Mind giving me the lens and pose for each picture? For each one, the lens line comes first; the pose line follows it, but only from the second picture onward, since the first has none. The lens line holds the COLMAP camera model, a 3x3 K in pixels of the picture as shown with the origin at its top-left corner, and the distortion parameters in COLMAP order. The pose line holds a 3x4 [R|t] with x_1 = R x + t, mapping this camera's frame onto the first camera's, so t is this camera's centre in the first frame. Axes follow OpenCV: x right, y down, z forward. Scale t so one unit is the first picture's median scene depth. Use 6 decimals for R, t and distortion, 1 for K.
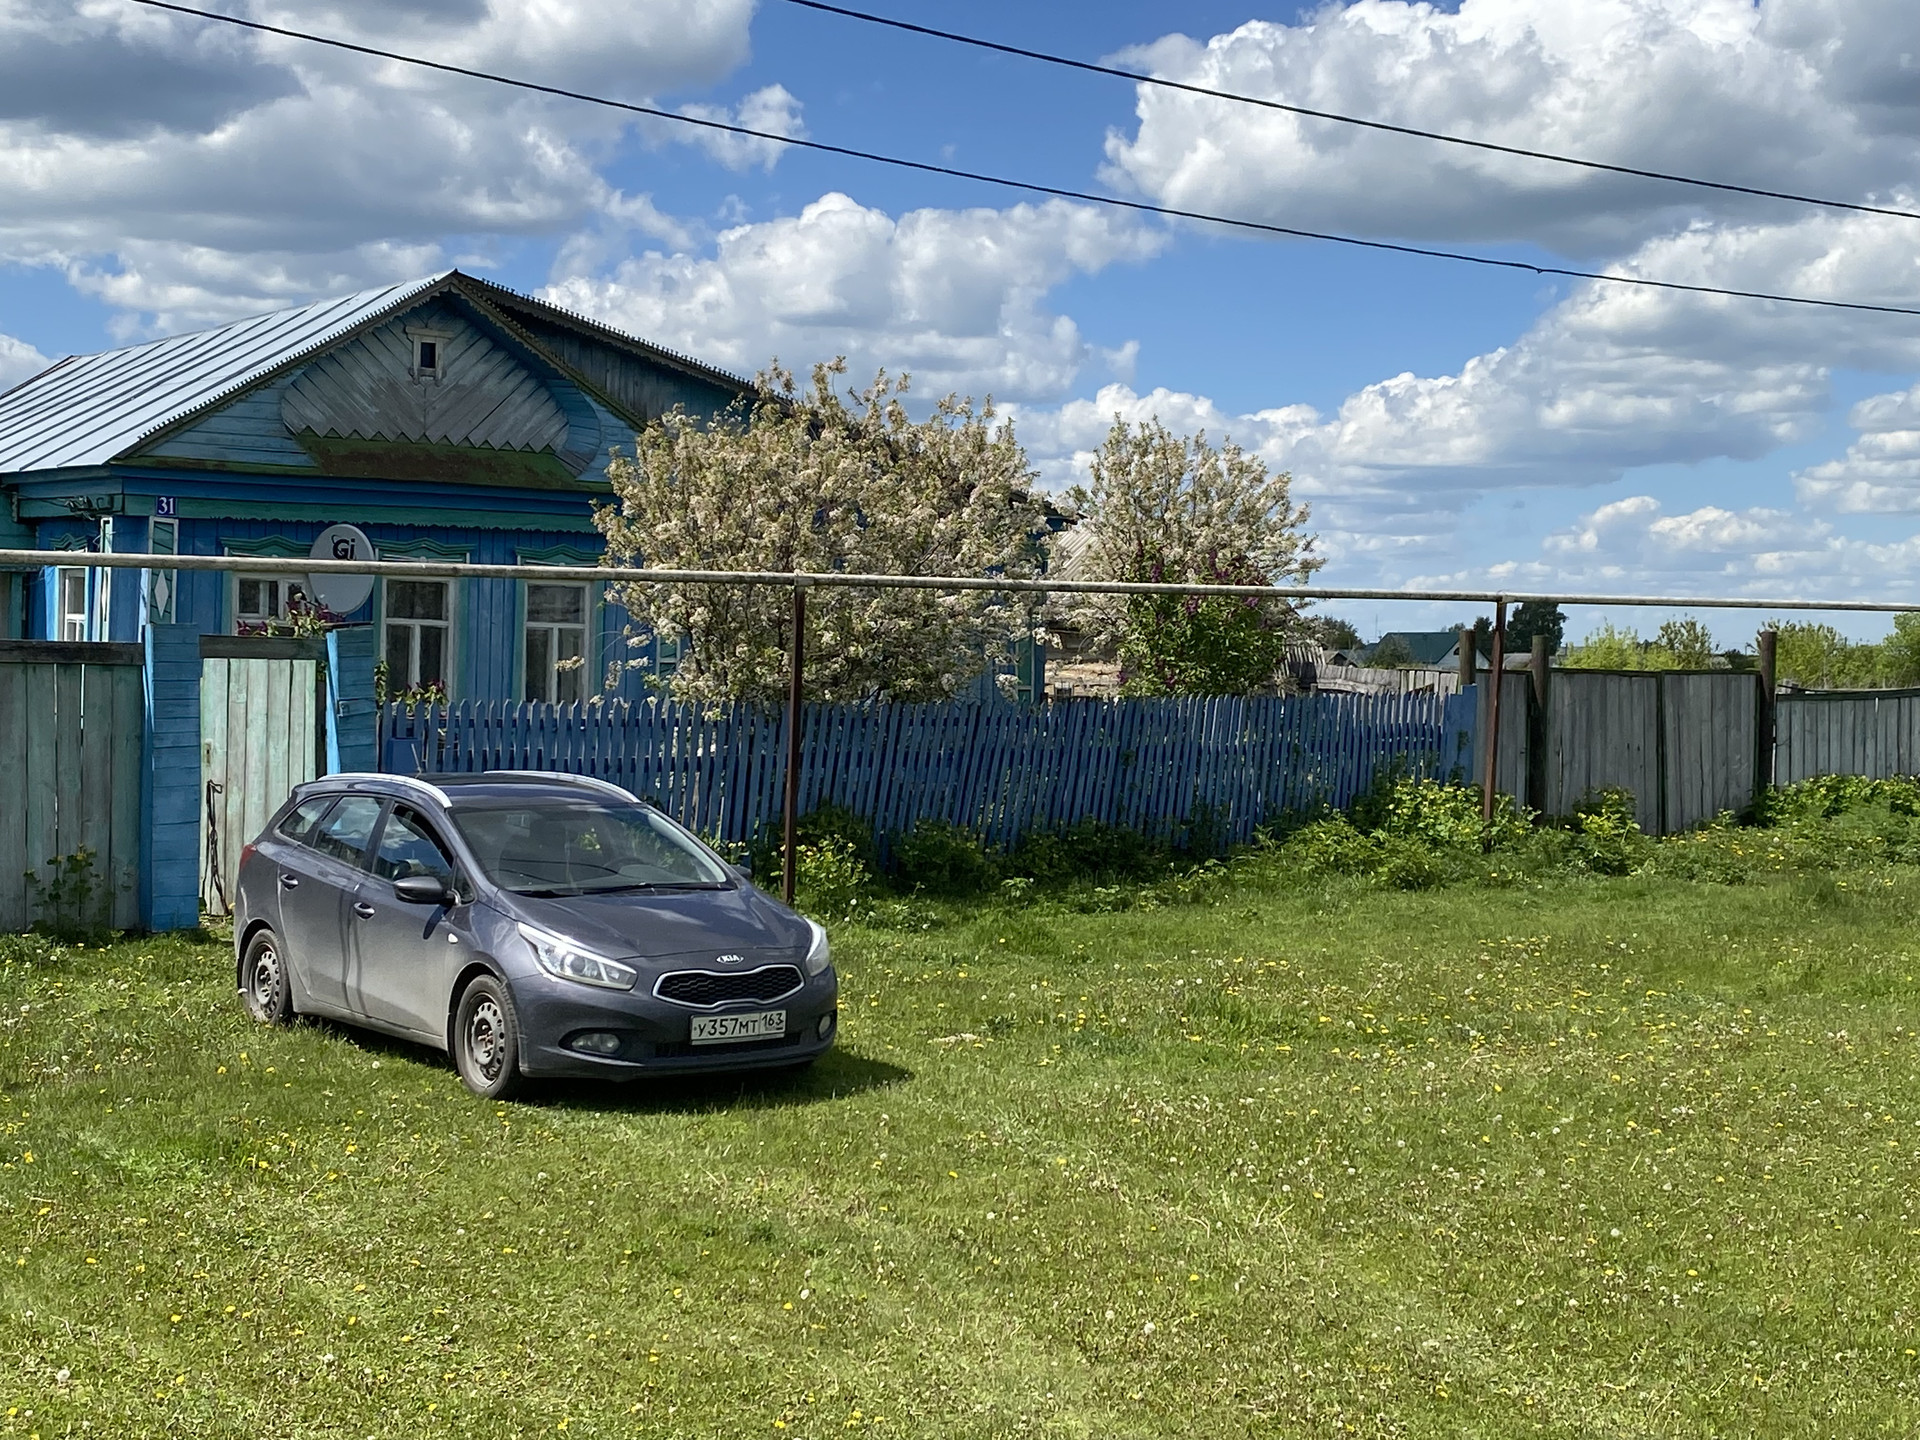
lens RADIAL K [[2783.2, 0, 960.0], [0, 2783.2, 720.0], [0, 0, 1]] dist [0.115911, -0.005708]
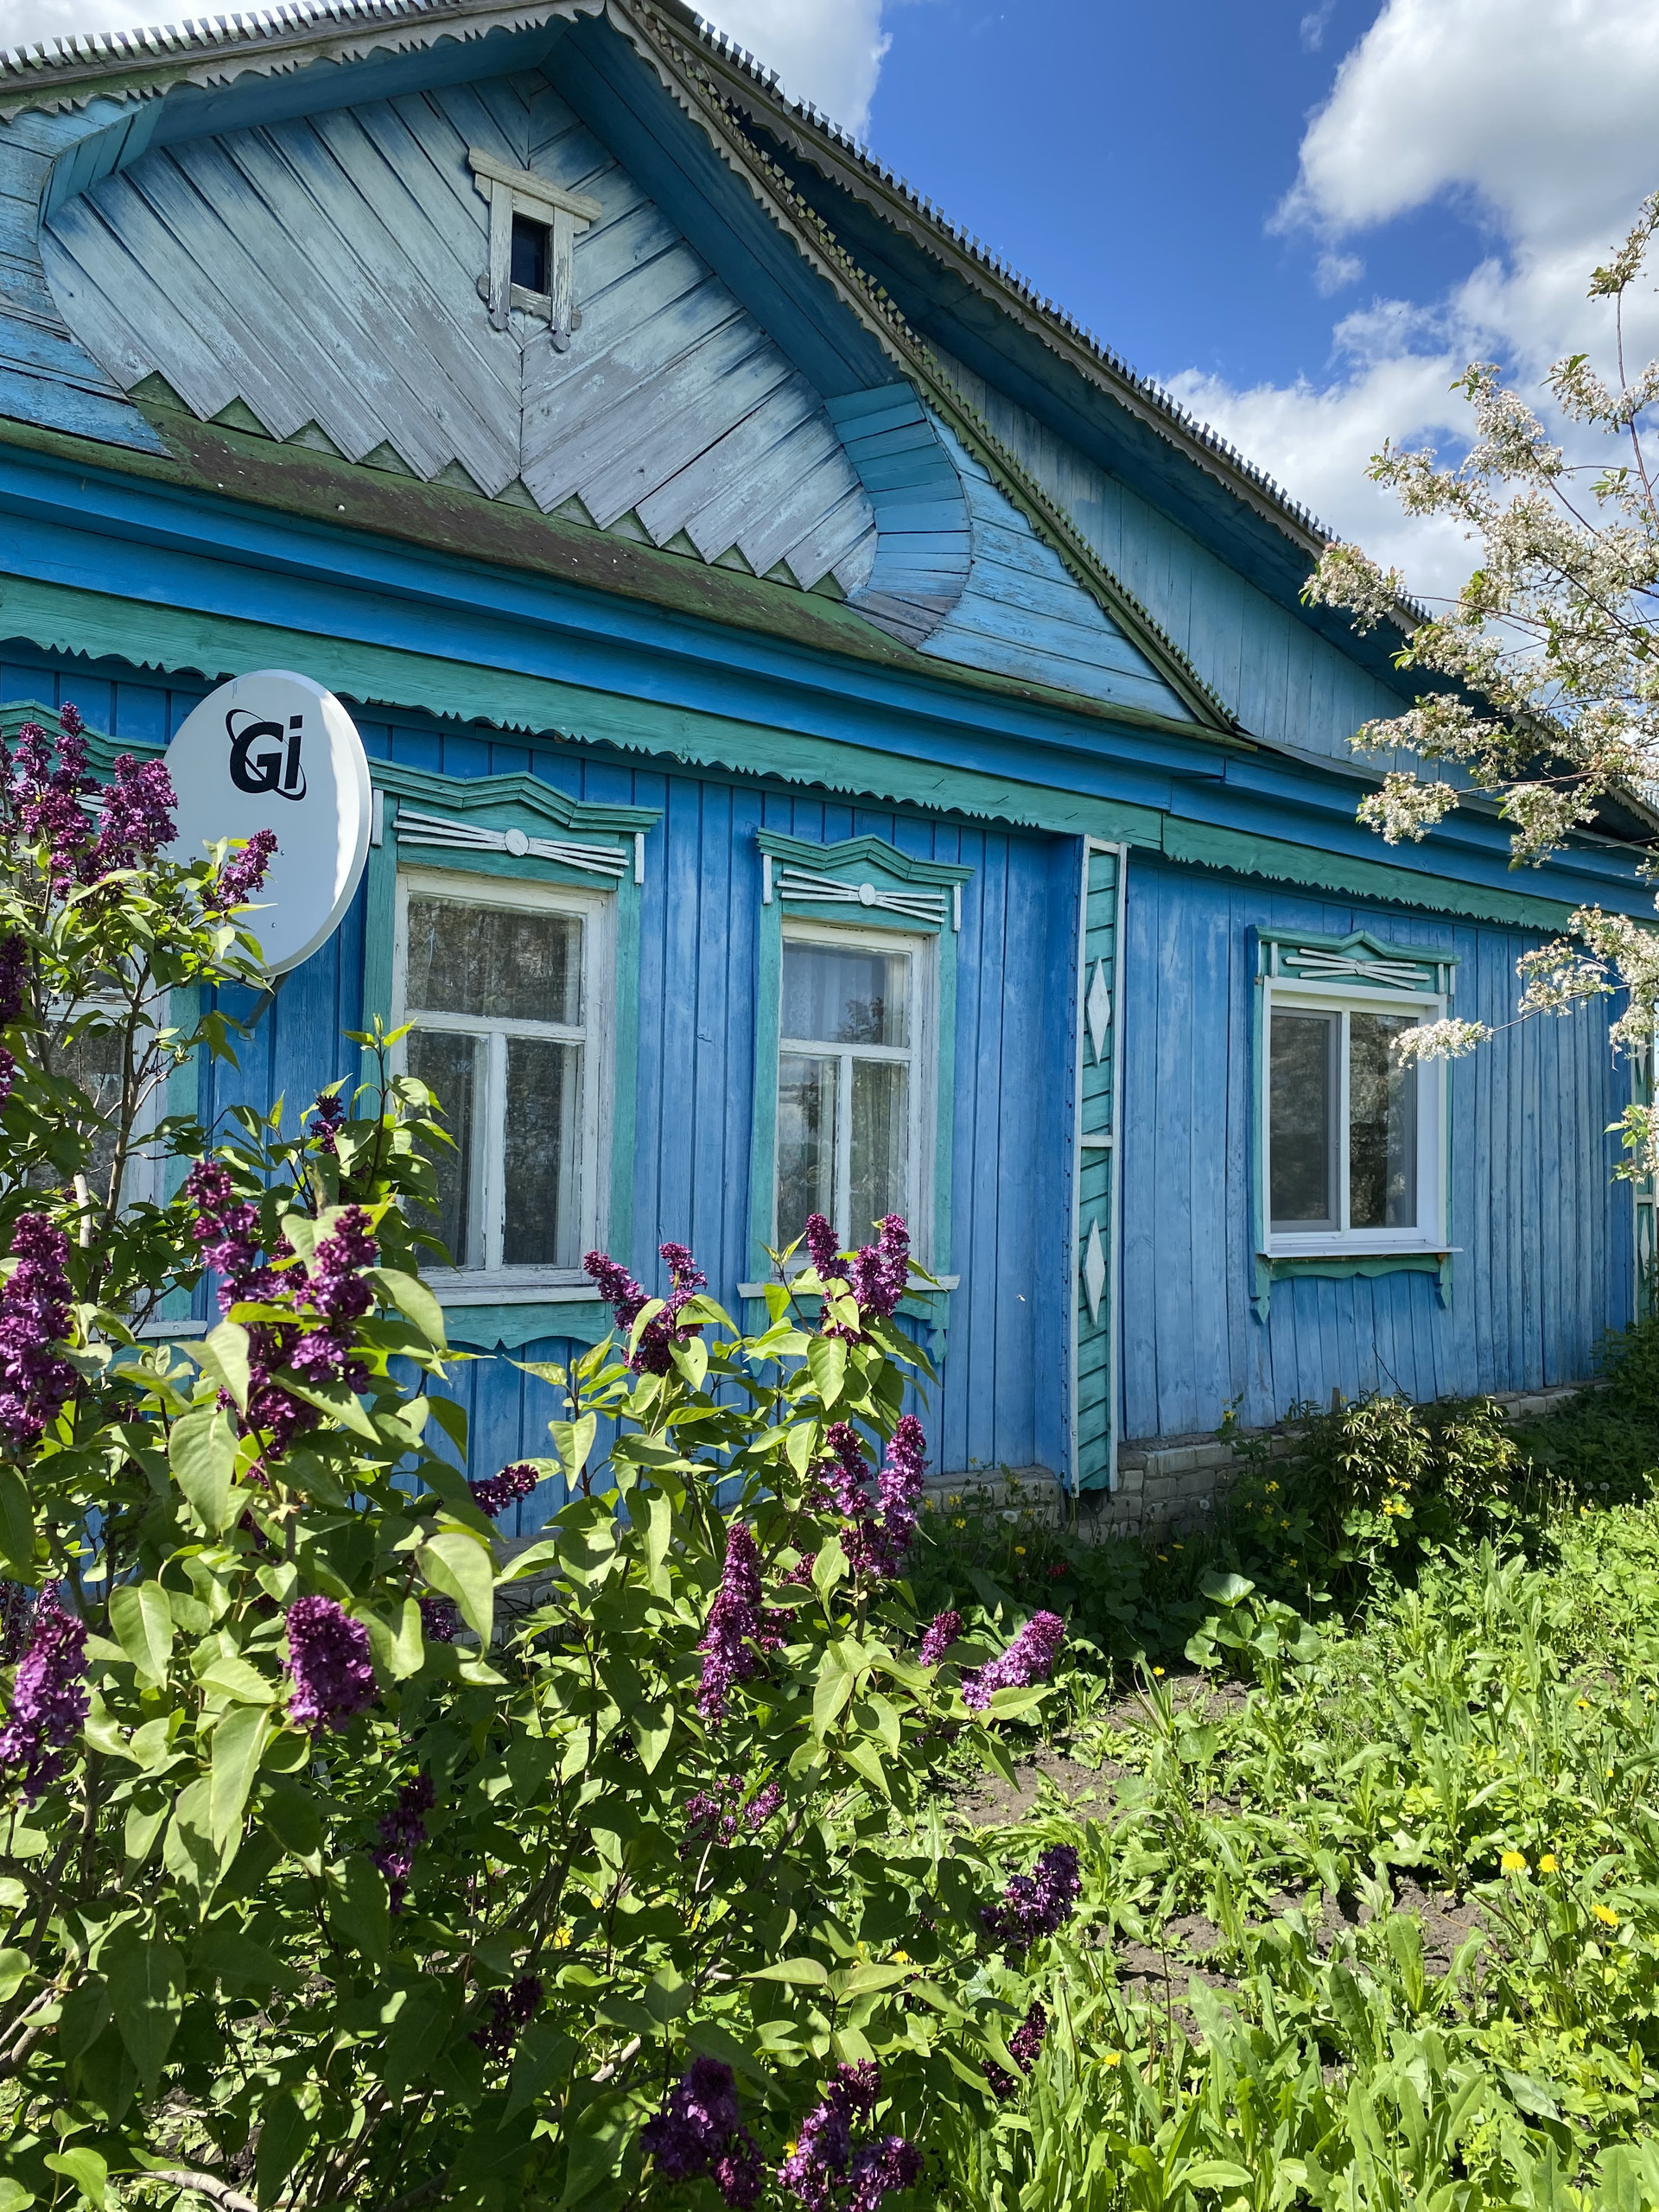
lens RADIAL K [[1946.0, 0, 829.5], [0, 1946.0, 1106.0], [0, 0, 1]] dist [0.002314, 0.004136]
pose [[0.999752, -0.007539, 0.020942, -0.157728], [0.008658, 0.998510, -0.053878, -0.012299], [-0.020505, 0.054046, 0.998328, 0.759196]]
